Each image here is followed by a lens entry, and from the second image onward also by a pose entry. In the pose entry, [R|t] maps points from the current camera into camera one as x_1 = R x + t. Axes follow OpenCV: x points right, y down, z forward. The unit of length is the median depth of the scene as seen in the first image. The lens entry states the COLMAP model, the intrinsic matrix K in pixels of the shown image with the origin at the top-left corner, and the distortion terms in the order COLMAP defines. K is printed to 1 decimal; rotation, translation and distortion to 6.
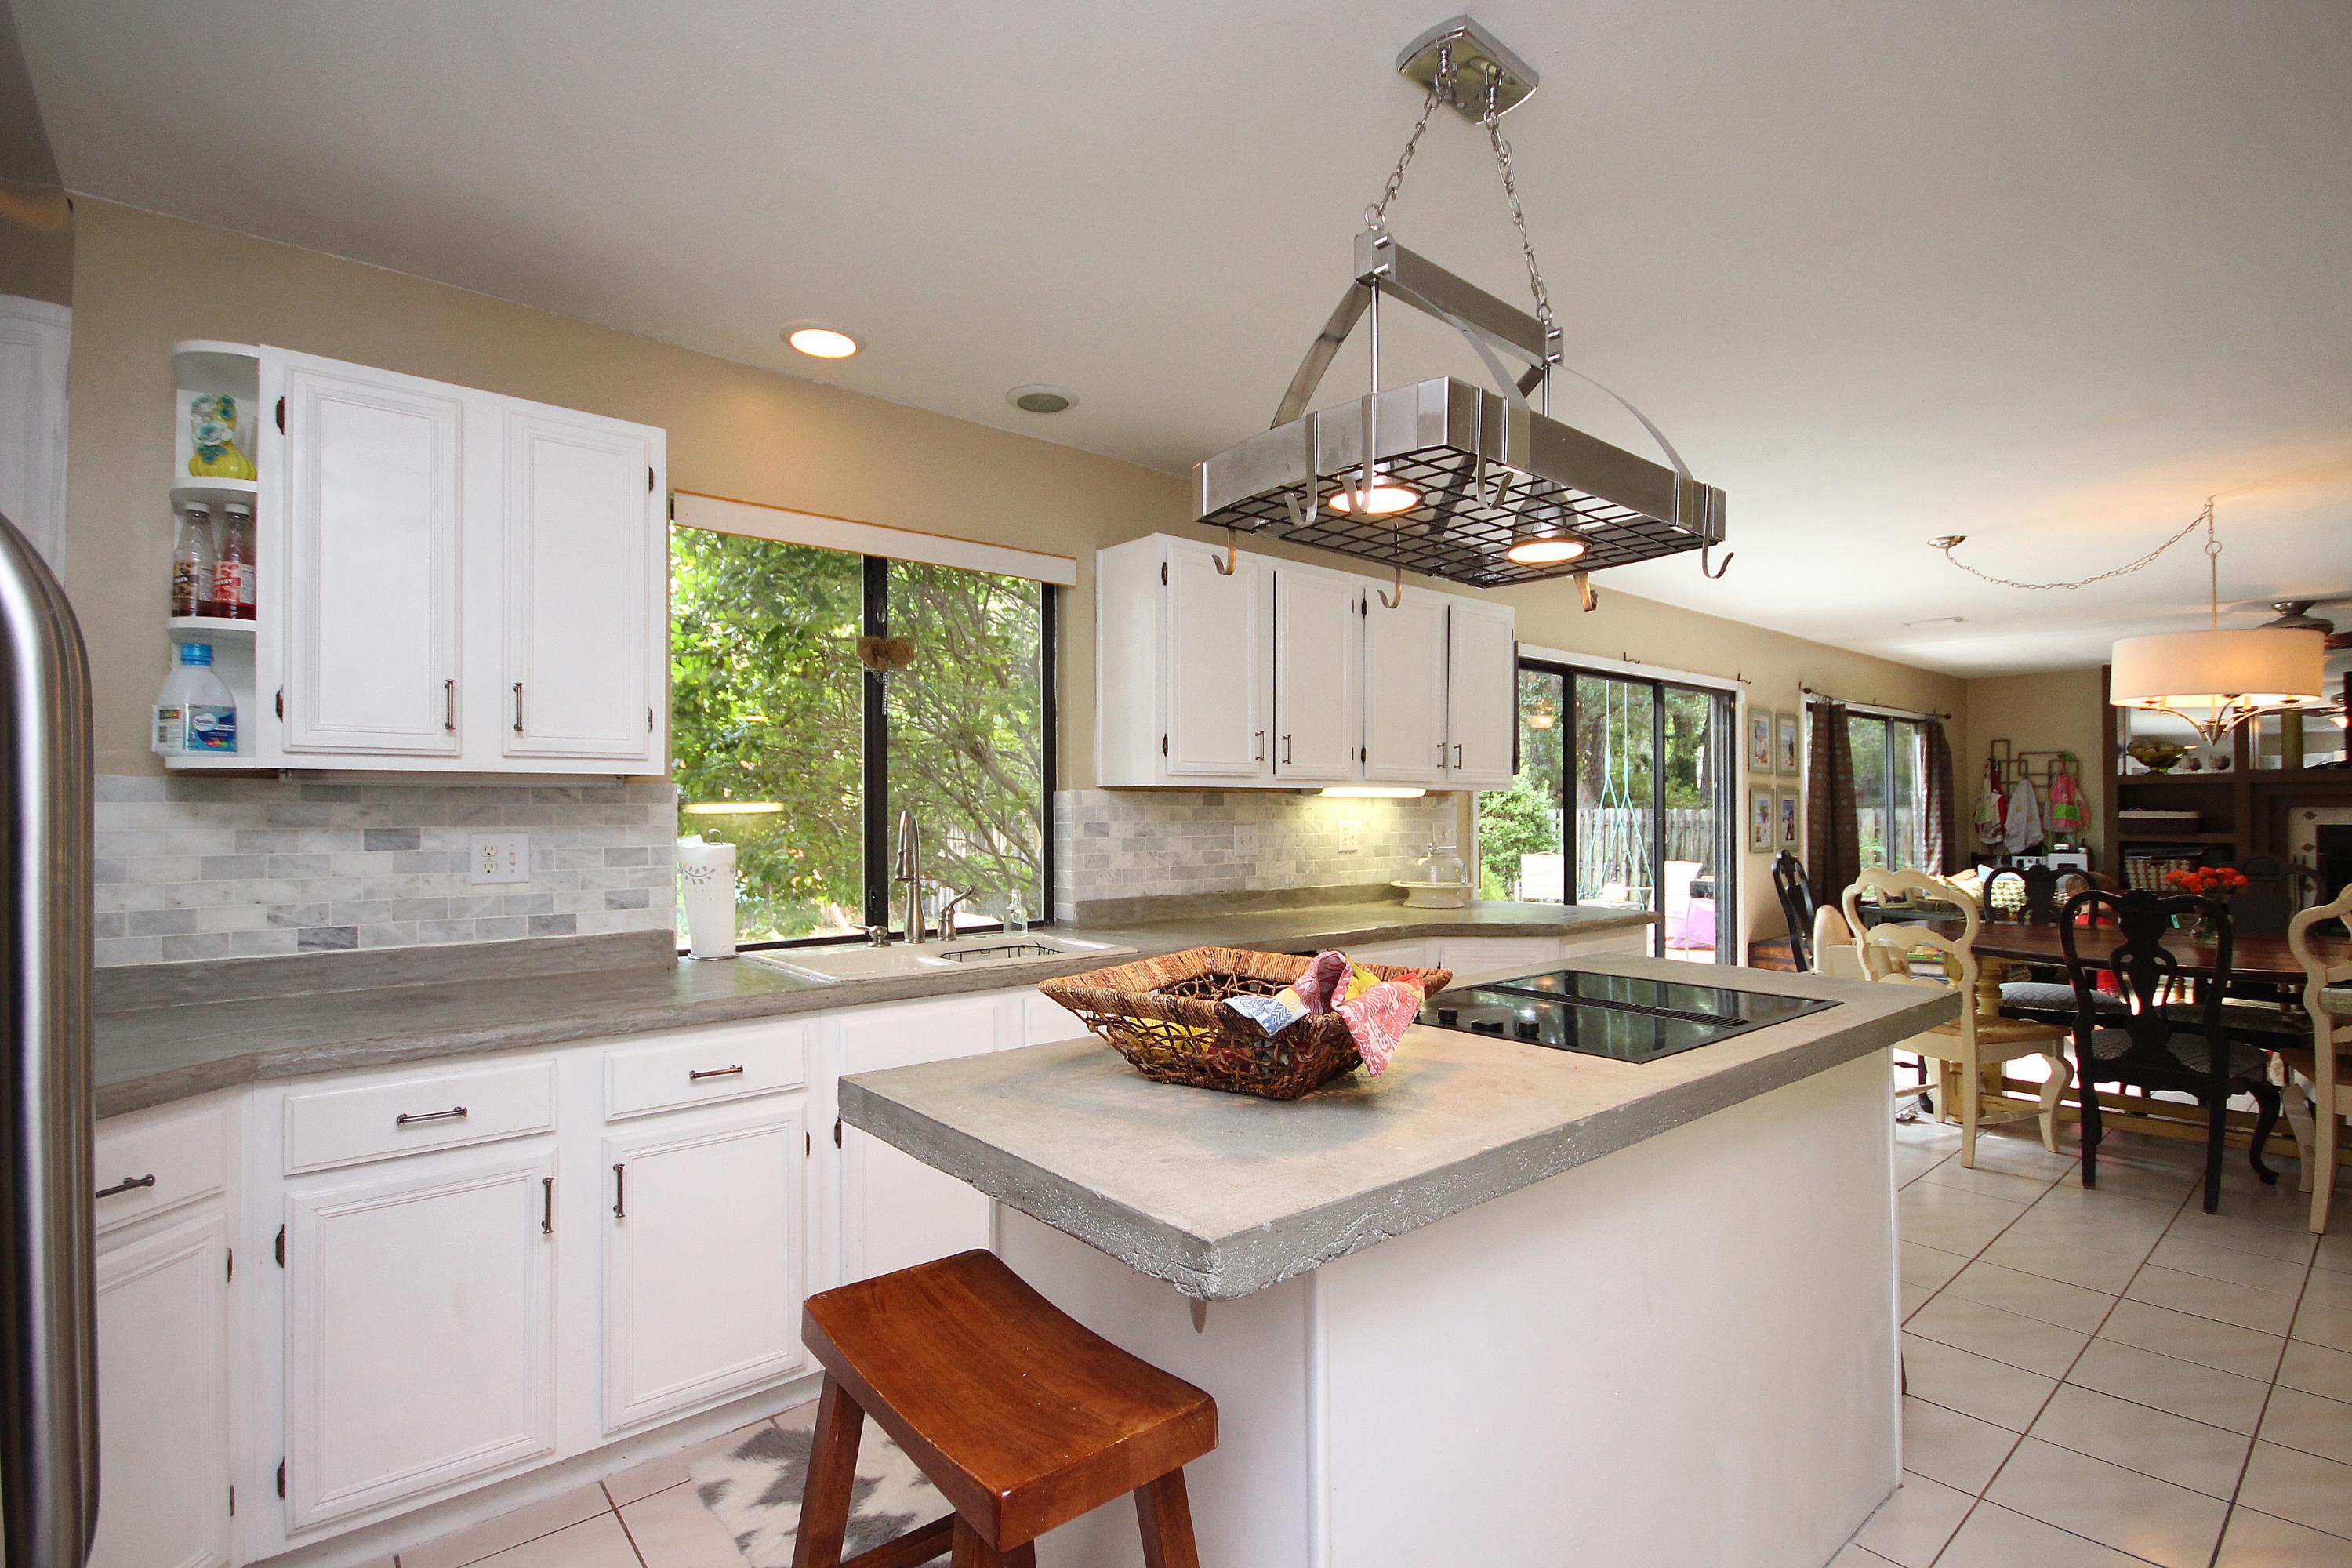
lens RADIAL K [[1091.0, 0, 1178.4], [0, 1091.0, 804.6], [0, 0, 1]] dist [0.000416, 0.000044]
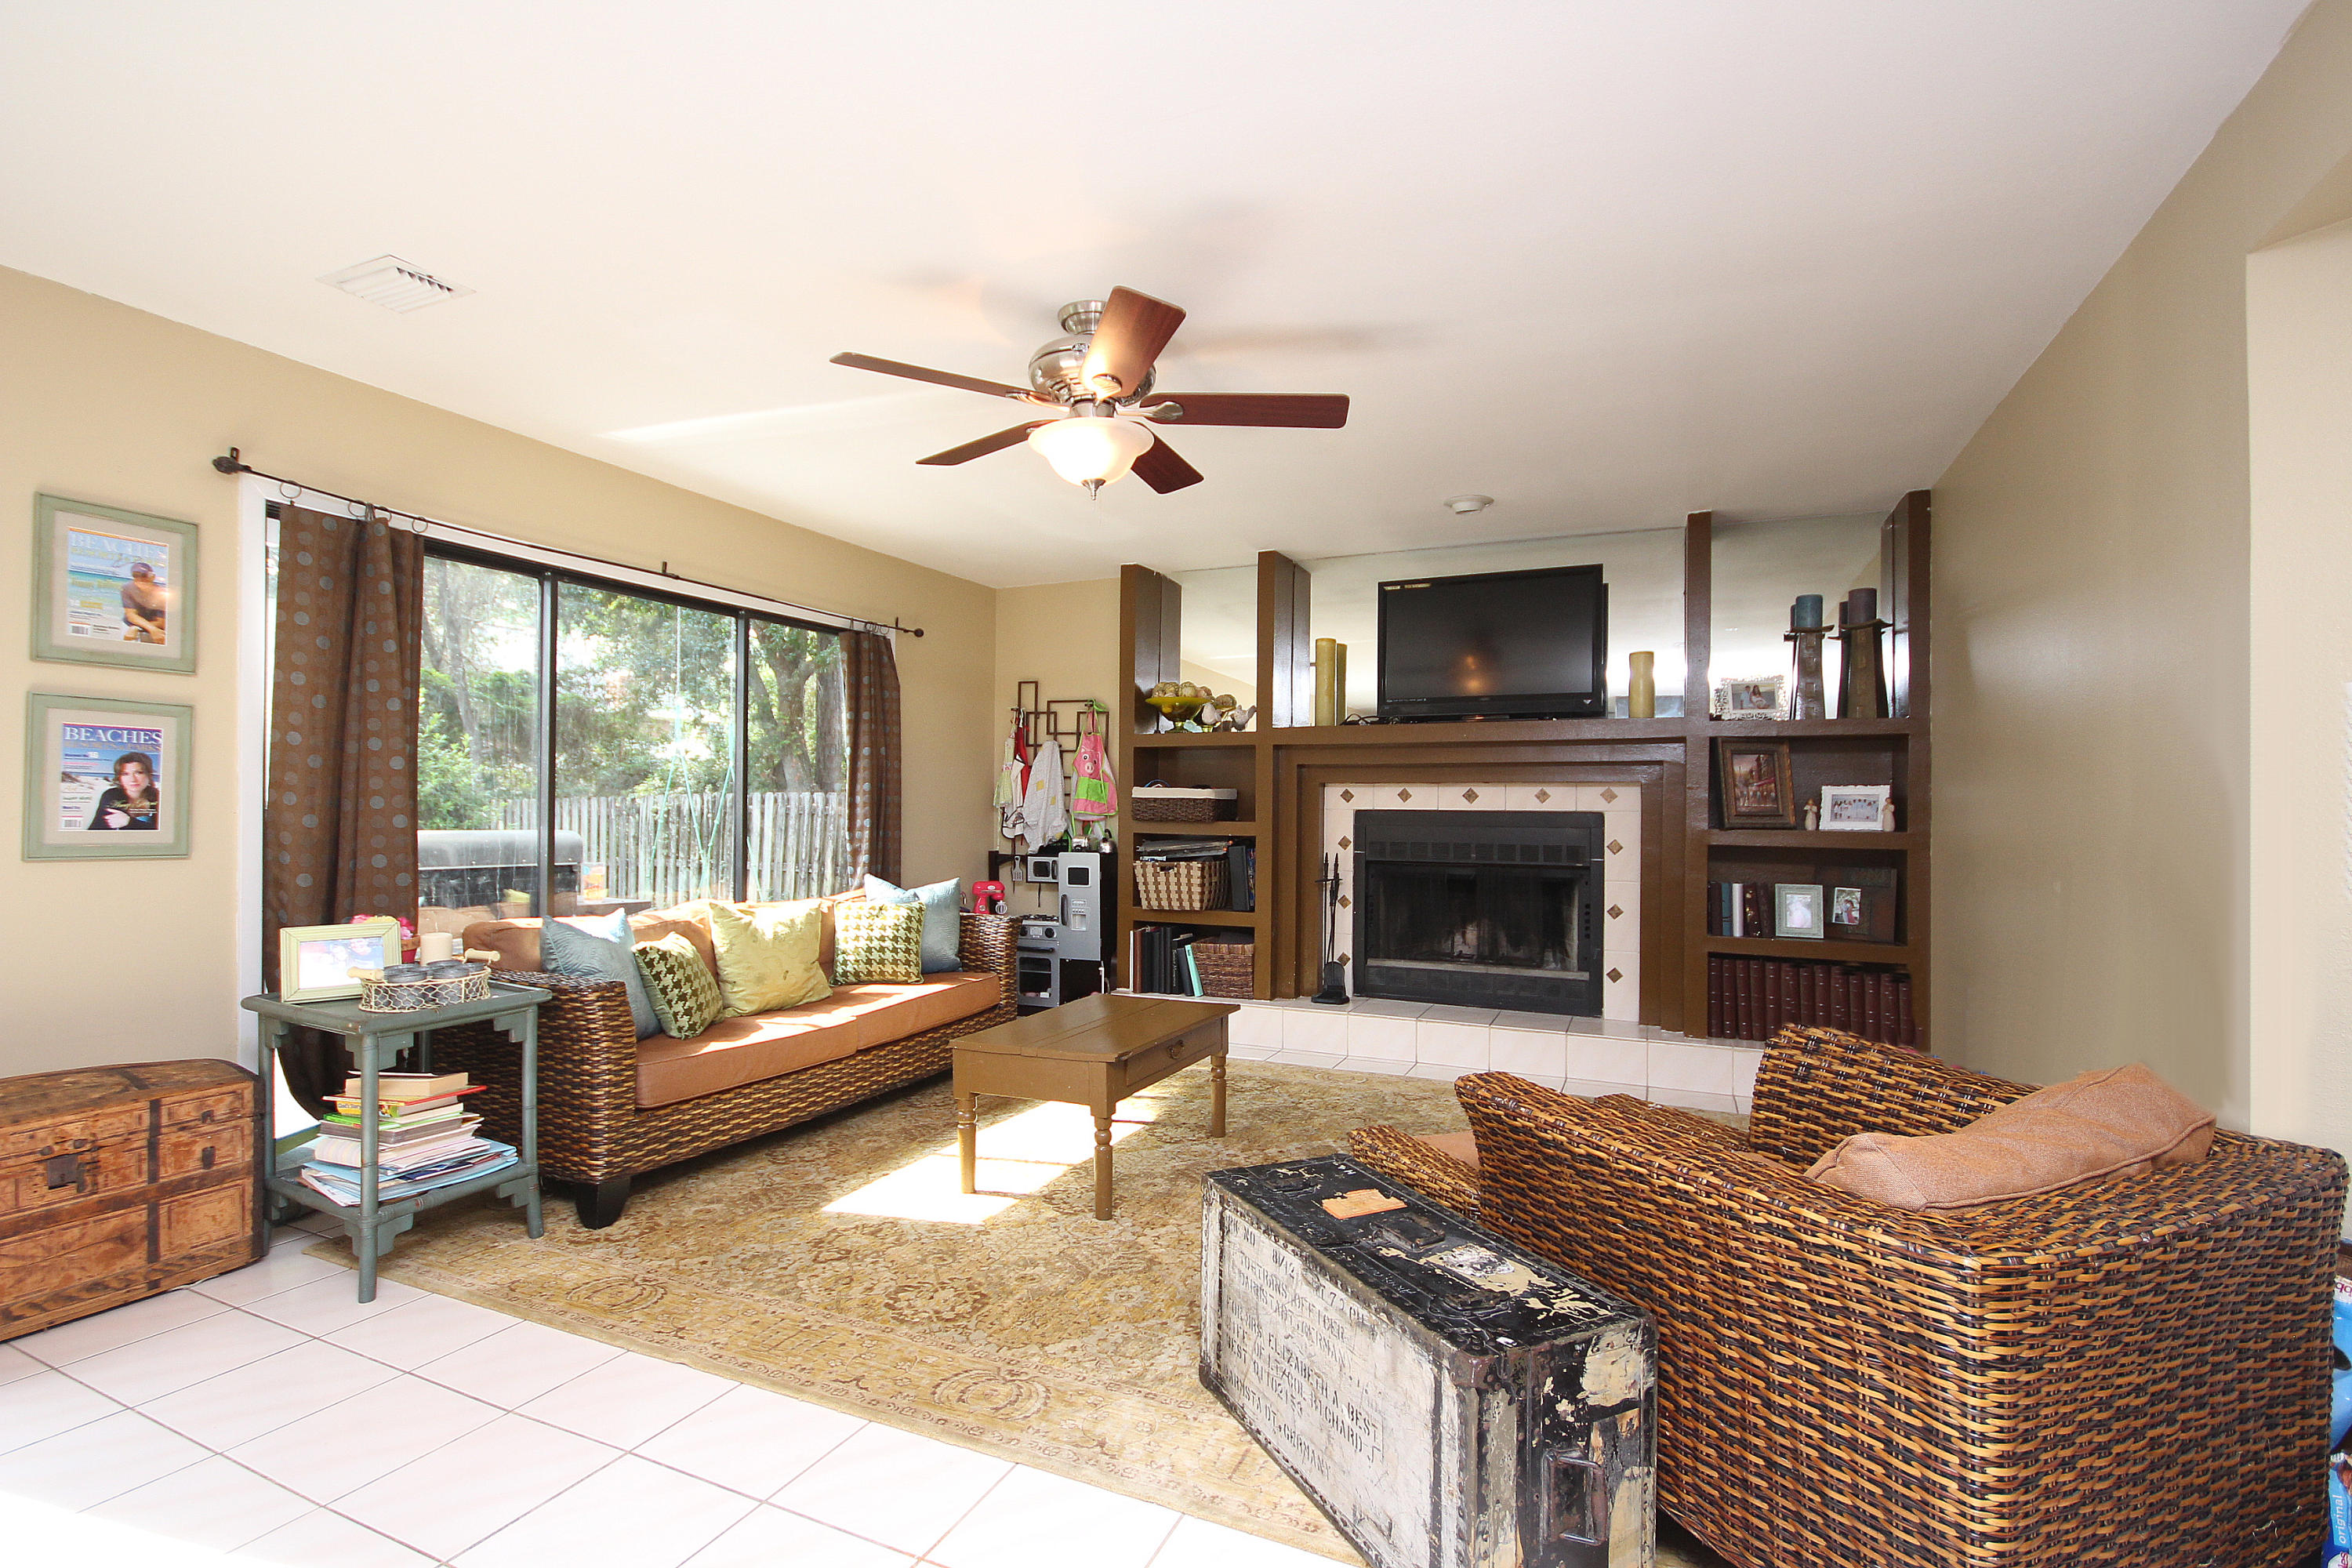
lens RADIAL K [[1091.0, 0, 1173.8], [0, 1091.0, 795.0], [0, 0, 1]] dist [0.000416, 0.000044]
pose [[0.908114, 0.018349, 0.418321, 0.582962], [-0.015440, 0.999827, -0.010338, 0.016309], [-0.418438, 0.002930, 0.908241, 0.376547]]
